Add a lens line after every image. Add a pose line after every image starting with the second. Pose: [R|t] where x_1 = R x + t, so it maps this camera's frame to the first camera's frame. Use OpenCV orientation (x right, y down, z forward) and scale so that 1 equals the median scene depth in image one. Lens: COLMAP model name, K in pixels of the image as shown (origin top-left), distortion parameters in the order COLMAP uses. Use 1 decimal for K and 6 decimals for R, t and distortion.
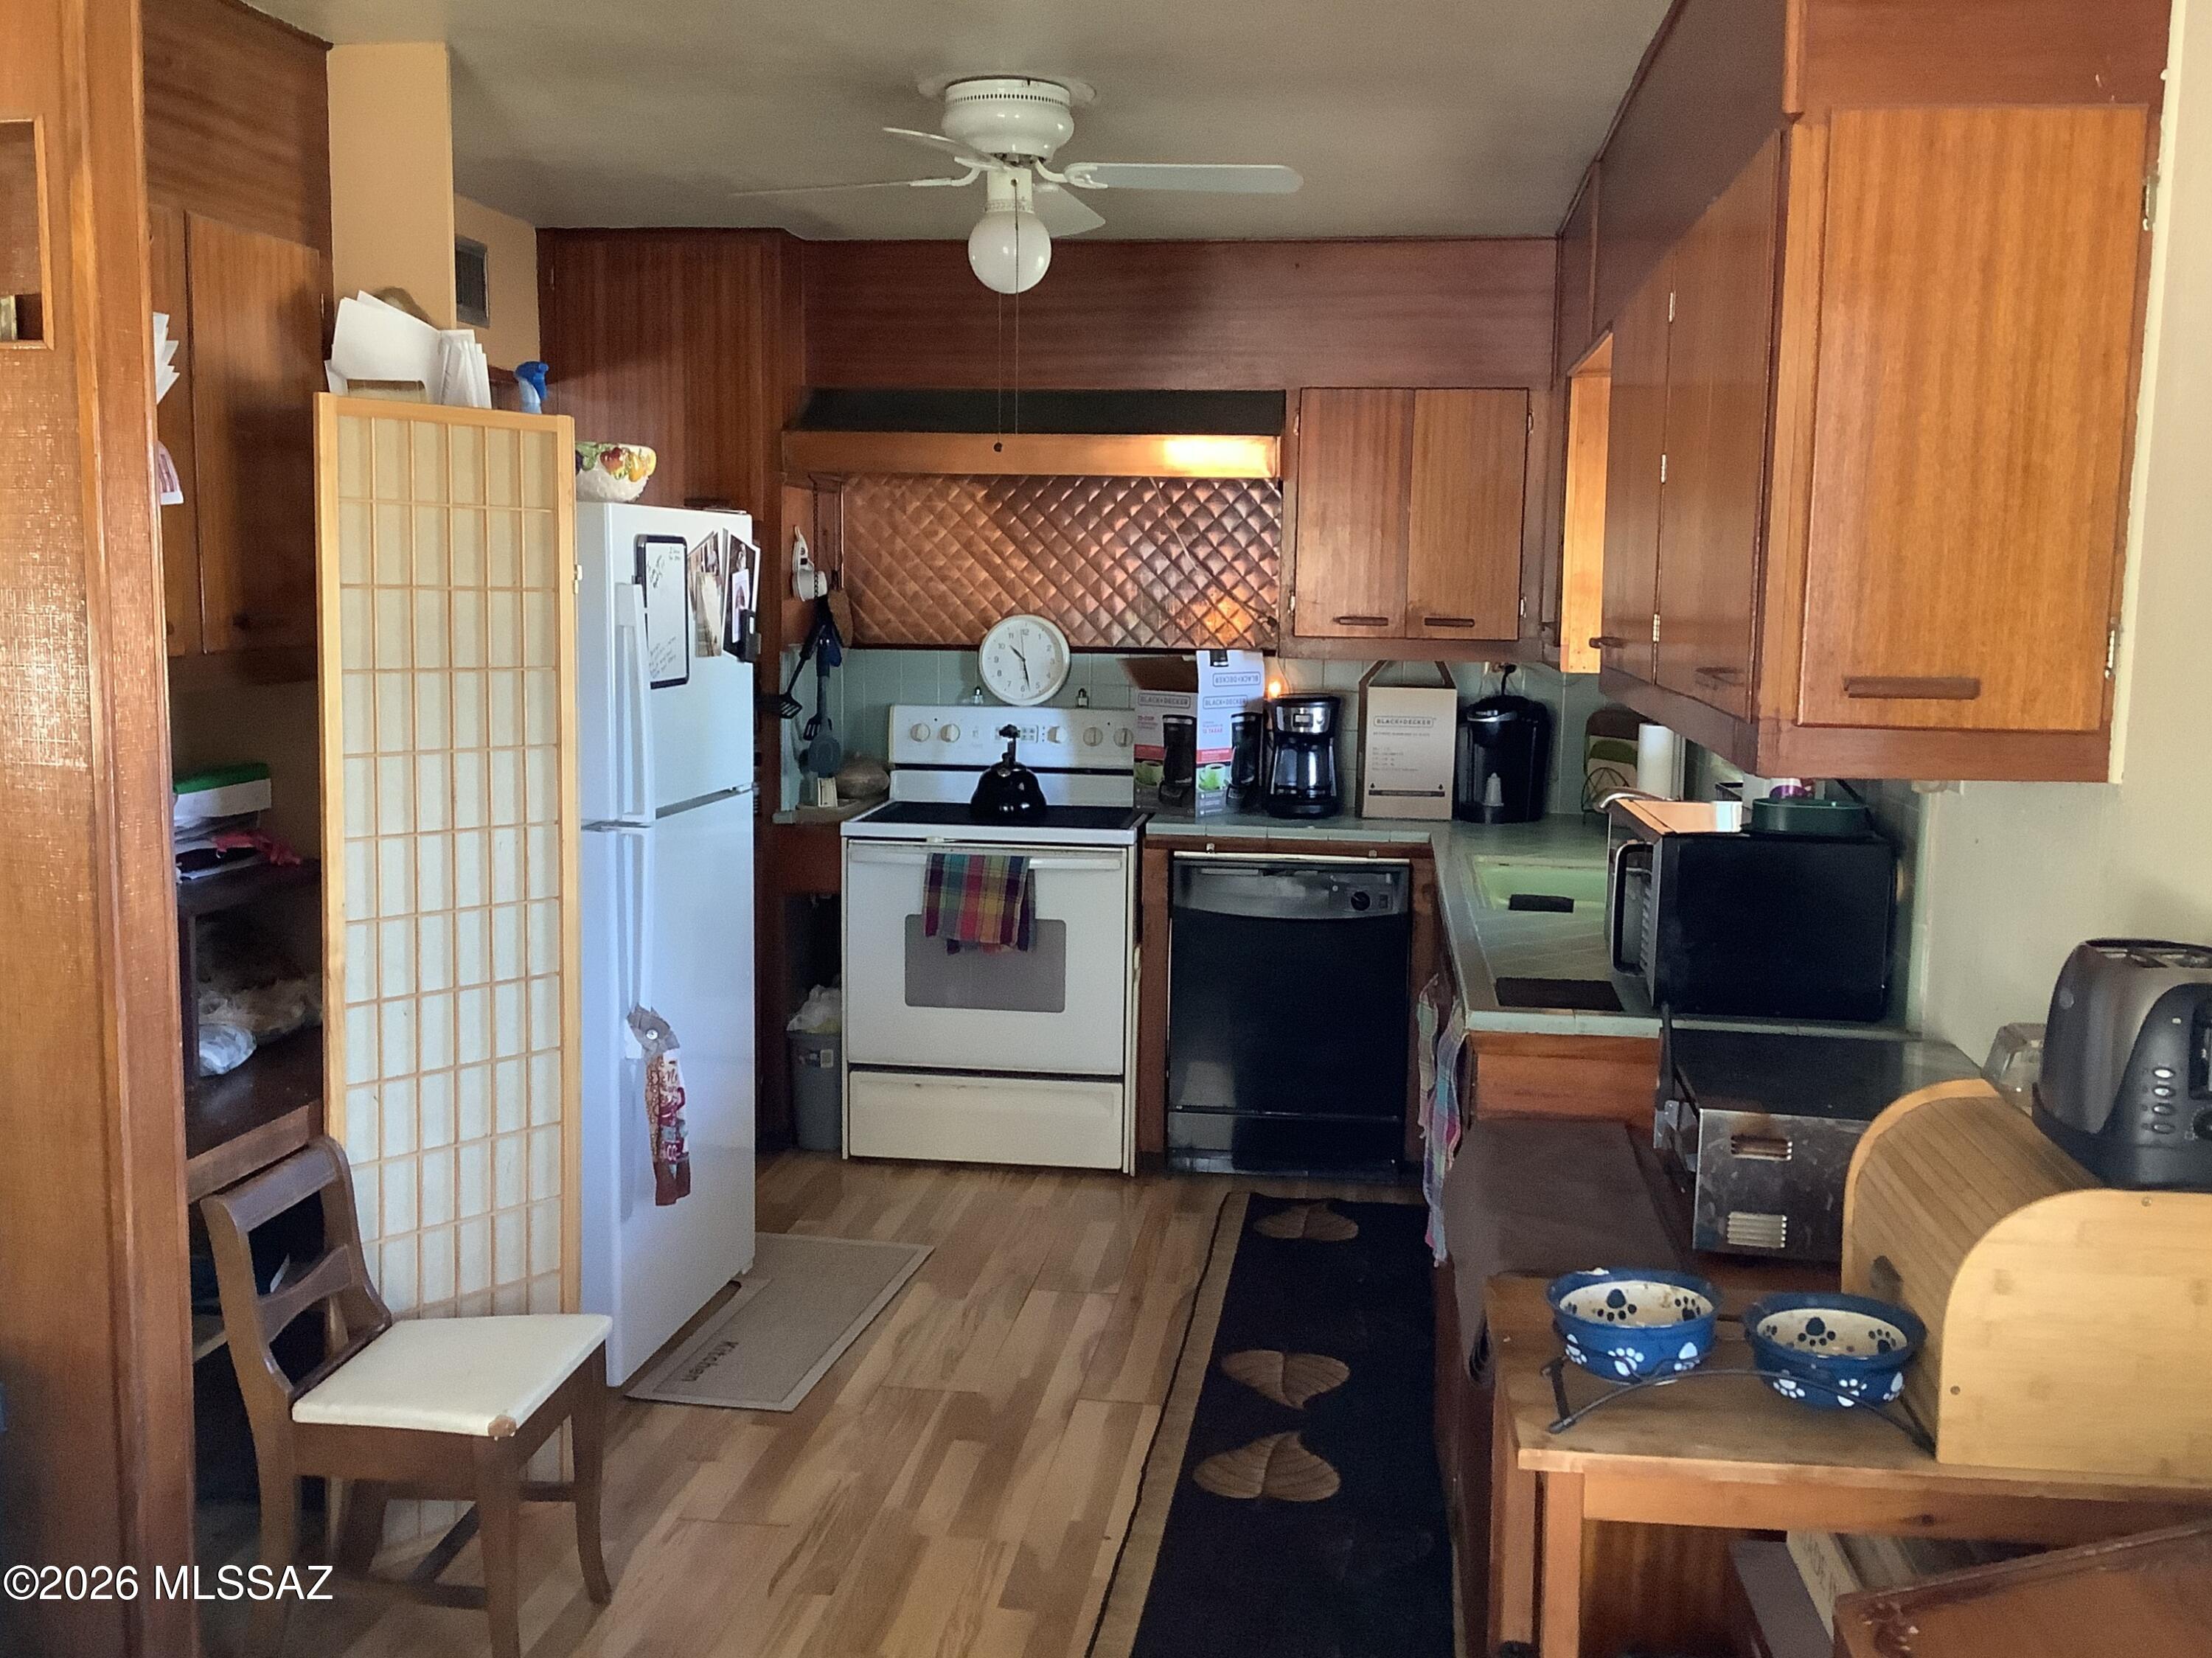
lens RADIAL K [[2050.8, 0, 1206.9], [0, 2050.8, 799.5], [0, 0, 1]] dist [0.036484, 0.000000]
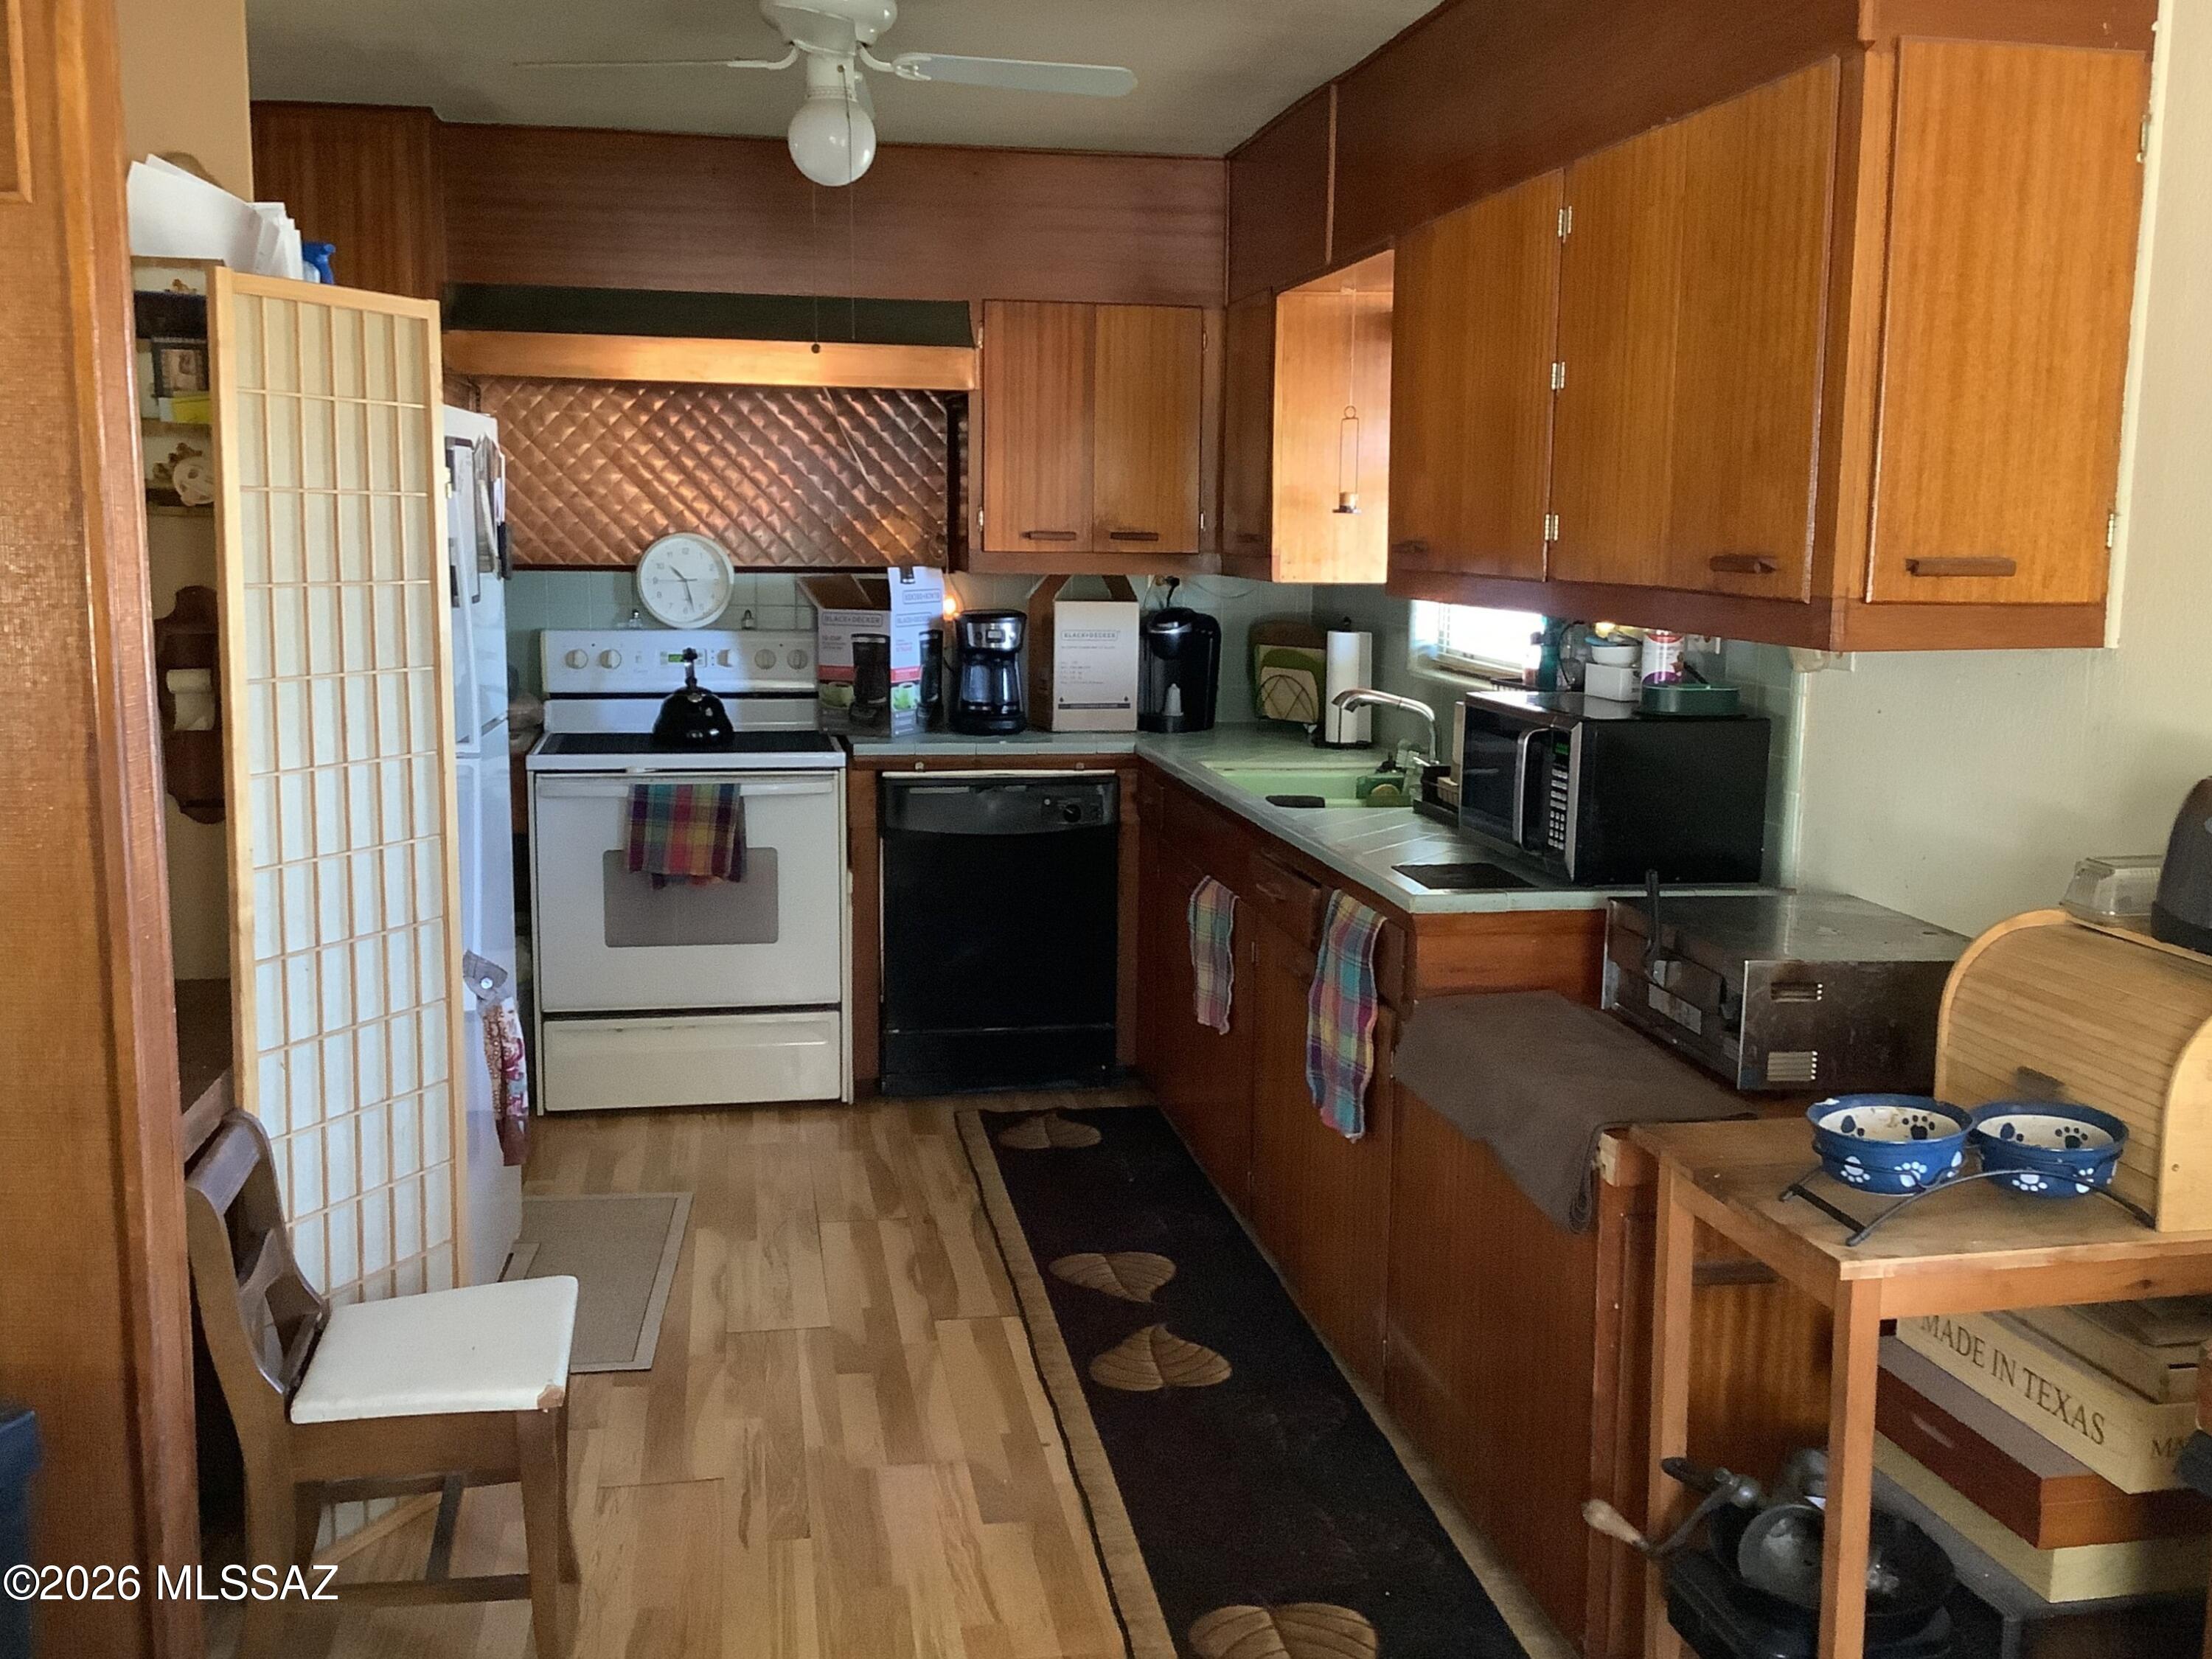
lens RADIAL K [[2051.0, 0, 1131.8], [0, 2051.0, 796.2], [0, 0, 1]] dist [0.036484, 0.000000]
pose [[0.955704, -0.045640, 0.290769, -0.266771], [0.036745, 0.998677, 0.035981, 0.008234], [-0.292027, -0.023702, 0.956116, 0.036097]]
